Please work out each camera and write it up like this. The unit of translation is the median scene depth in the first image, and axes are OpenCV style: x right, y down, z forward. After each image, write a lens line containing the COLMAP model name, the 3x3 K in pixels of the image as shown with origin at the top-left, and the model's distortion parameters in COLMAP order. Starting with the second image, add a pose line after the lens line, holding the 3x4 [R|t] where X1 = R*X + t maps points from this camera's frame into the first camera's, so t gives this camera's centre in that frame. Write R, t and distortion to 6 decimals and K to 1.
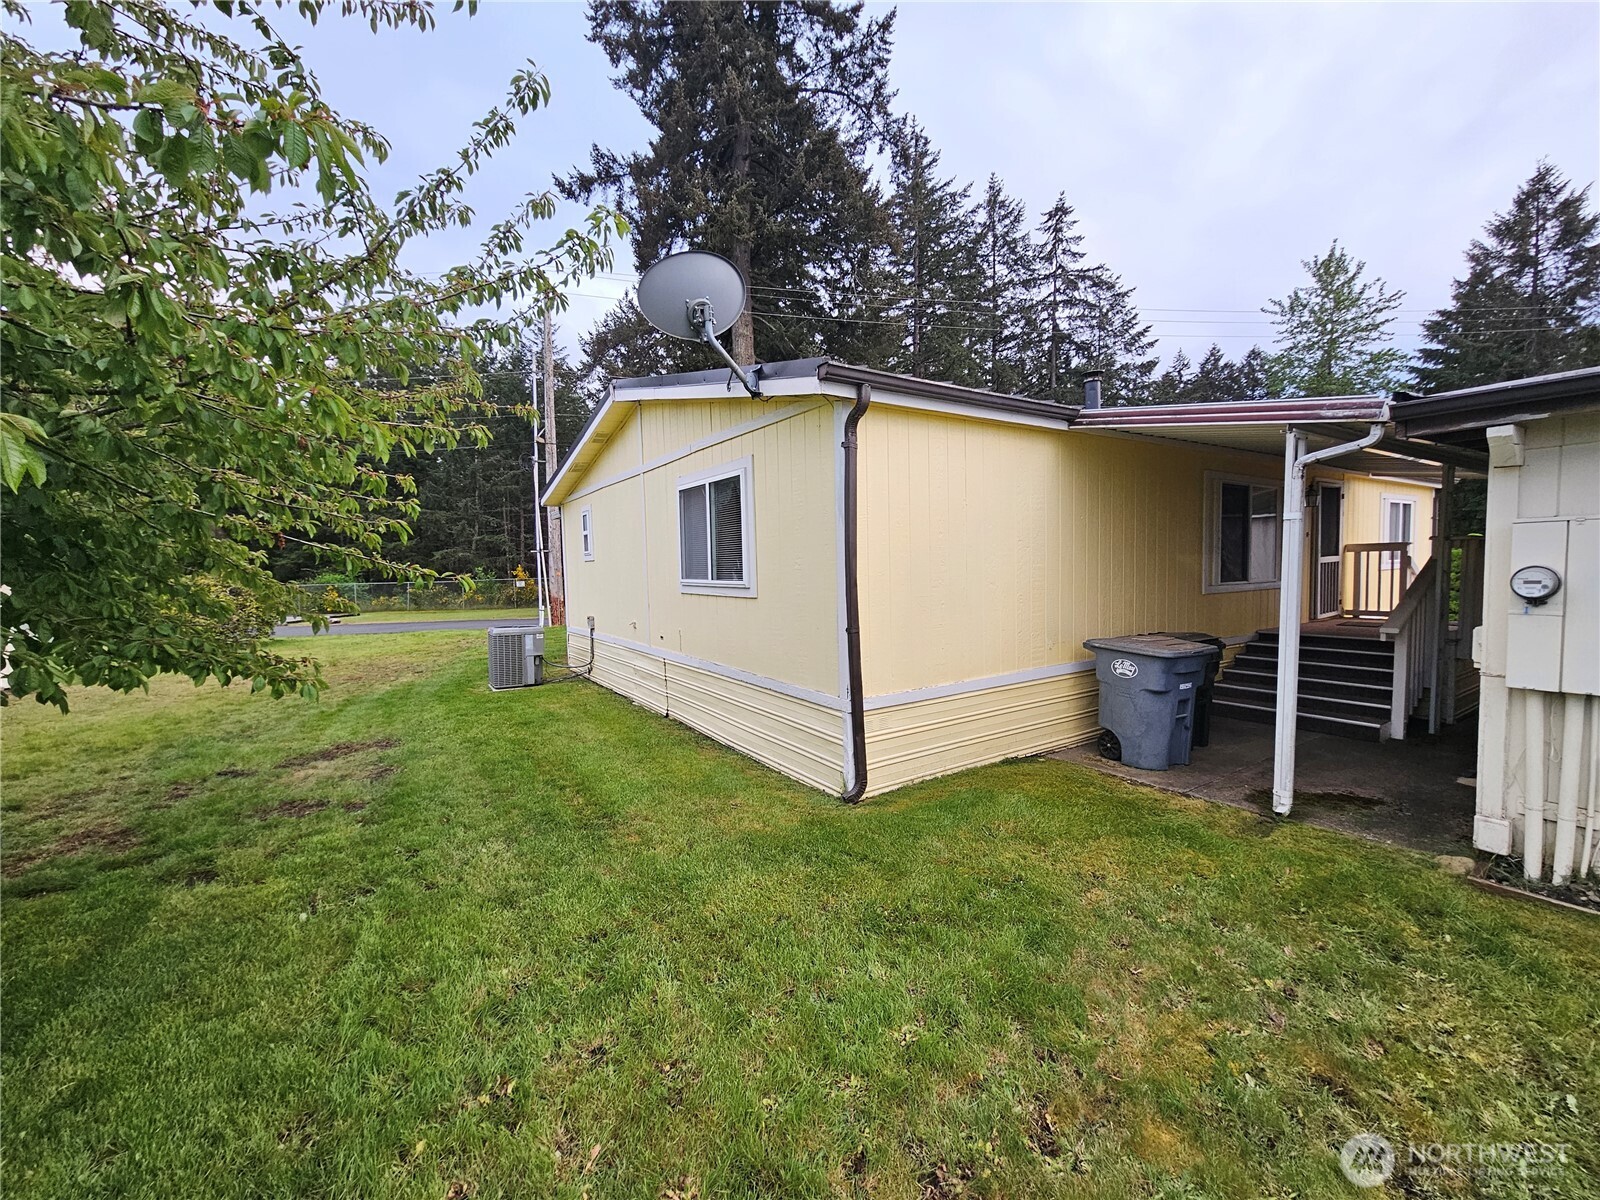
lens RADIAL K [[656.2, 0, 797.2], [0, 656.2, 604.5], [0, 0, 1]] dist [-0.005715, 0.000775]
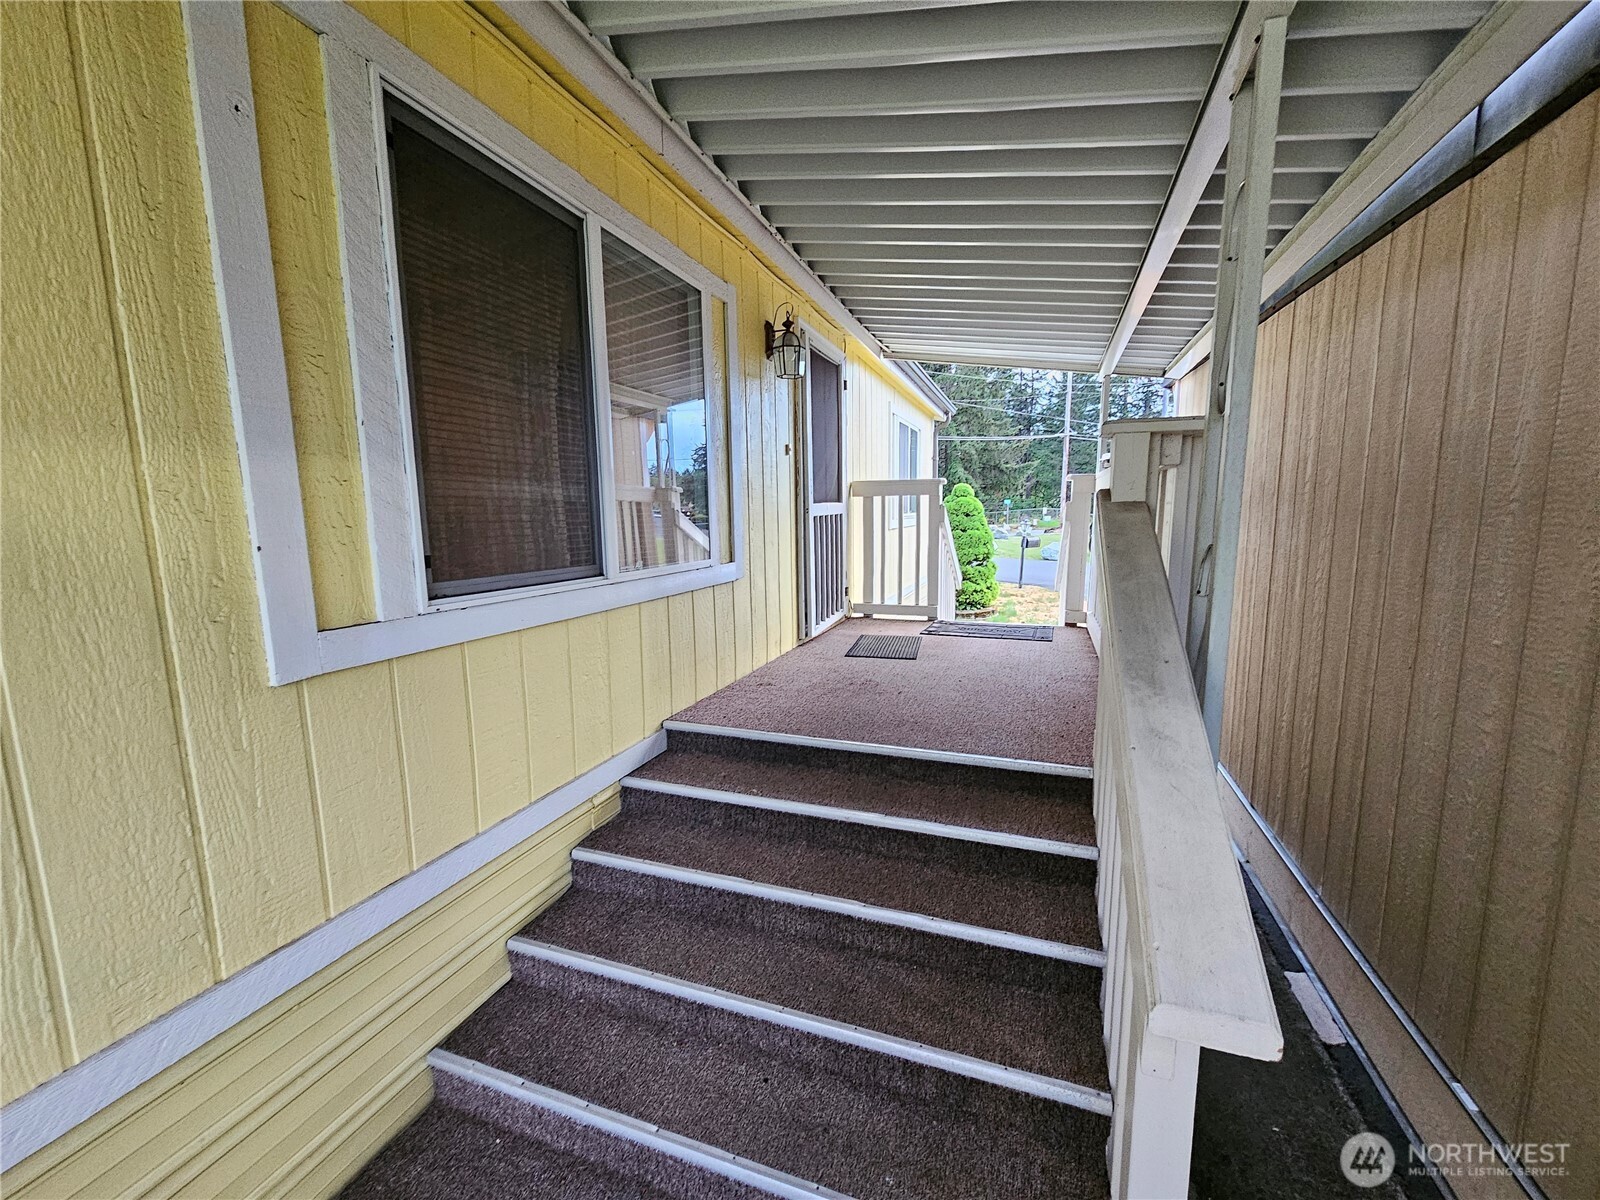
lens RADIAL K [[656.2, 0, 803.1], [0, 656.2, 603.8], [0, 0, 1]] dist [-0.005715, 0.000775]
pose [[0.796770, -0.070957, 0.600102, 0.483104], [0.028563, 0.996394, 0.079891, -0.037191], [-0.603607, -0.046514, 0.795924, 0.597103]]
